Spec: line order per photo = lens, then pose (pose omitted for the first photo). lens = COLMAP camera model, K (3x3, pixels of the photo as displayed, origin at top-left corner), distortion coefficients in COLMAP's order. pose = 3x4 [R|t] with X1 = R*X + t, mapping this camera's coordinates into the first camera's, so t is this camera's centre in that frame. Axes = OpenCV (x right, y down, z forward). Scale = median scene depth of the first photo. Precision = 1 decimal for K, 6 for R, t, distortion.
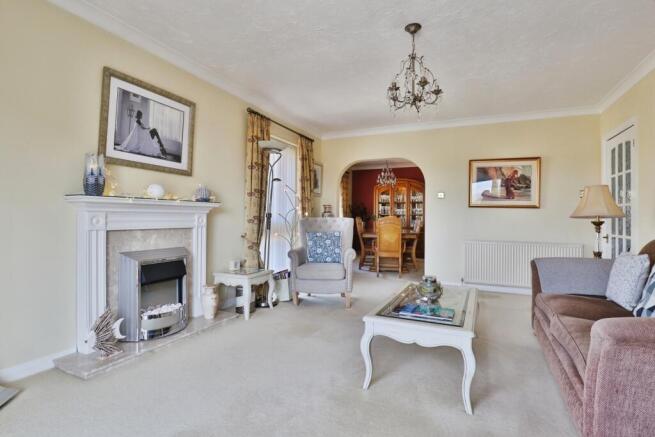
lens RADIAL K [[303.6, 0, 334.6], [0, 303.6, 215.8], [0, 0, 1]] dist [-0.035554, 0.007667]
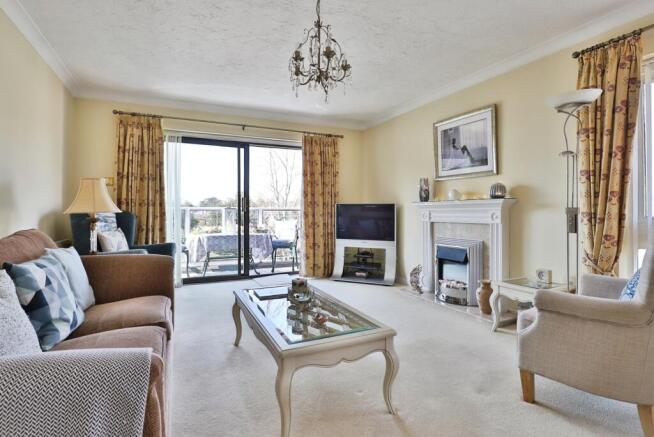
lens RADIAL K [[303.2, 0, 334.1], [0, 303.2, 215.8], [0, 0, 1]] dist [-0.035554, 0.007667]
pose [[-0.576757, -0.001524, -0.816914, 0.559051], [0.000180, 0.999998, -0.001993, 0.010290], [0.816916, -0.001297, -0.576756, 0.919907]]
